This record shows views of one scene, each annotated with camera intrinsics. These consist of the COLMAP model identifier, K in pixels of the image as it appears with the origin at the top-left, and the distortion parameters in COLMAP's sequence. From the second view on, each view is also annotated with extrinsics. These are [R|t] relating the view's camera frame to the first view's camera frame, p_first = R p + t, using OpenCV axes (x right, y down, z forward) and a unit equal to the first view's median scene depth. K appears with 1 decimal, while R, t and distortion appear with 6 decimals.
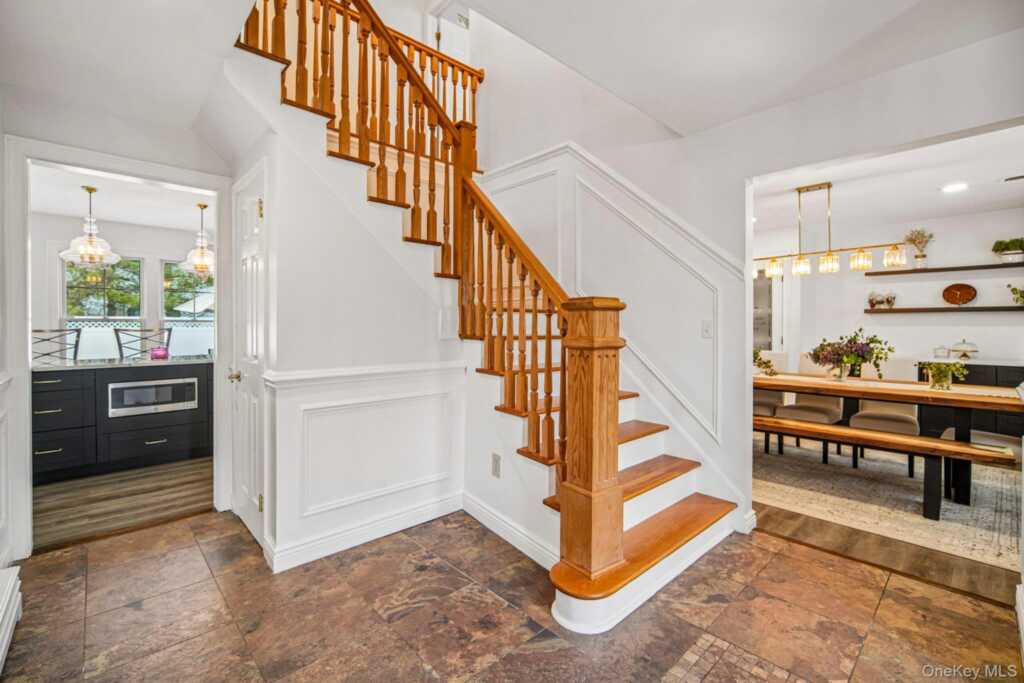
lens RADIAL K [[443.0, 0, 512.0], [0, 443.0, 341.5], [0, 0, 1]] dist [-0.008649, 0.000213]
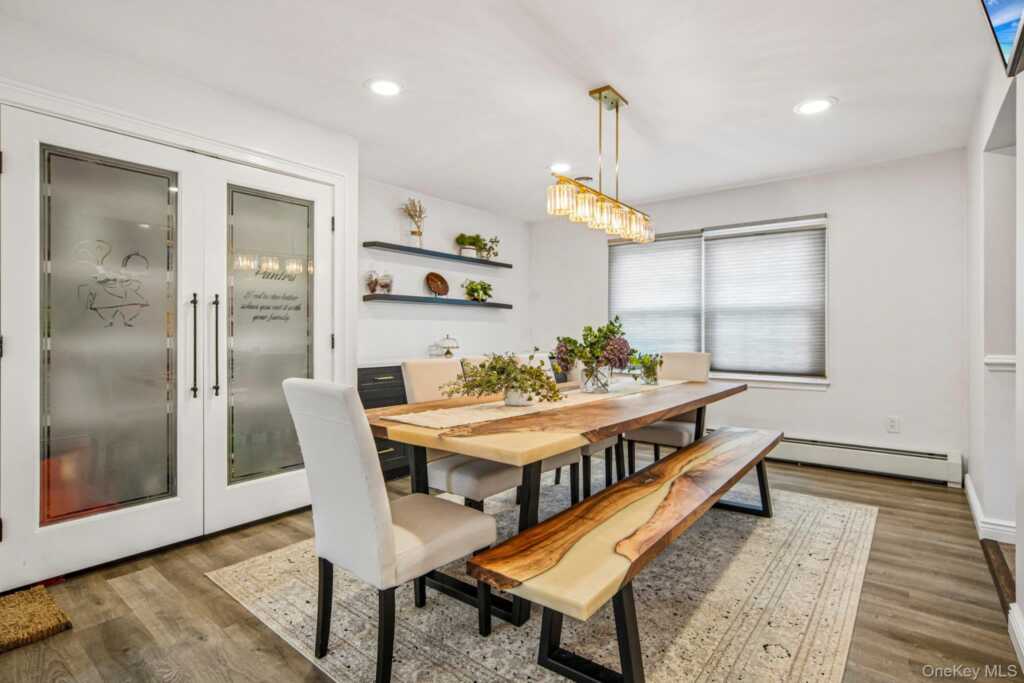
lens RADIAL K [[503.1, 0, 514.1], [0, 503.1, 332.8], [0, 0, 1]] dist [-0.021020, 0.000238]
pose [[-0.144303, -0.001054, 0.989533, -0.034192], [0.027251, 0.999616, 0.005039, -0.015739], [-0.989158, 0.027693, -0.144218, 1.656196]]
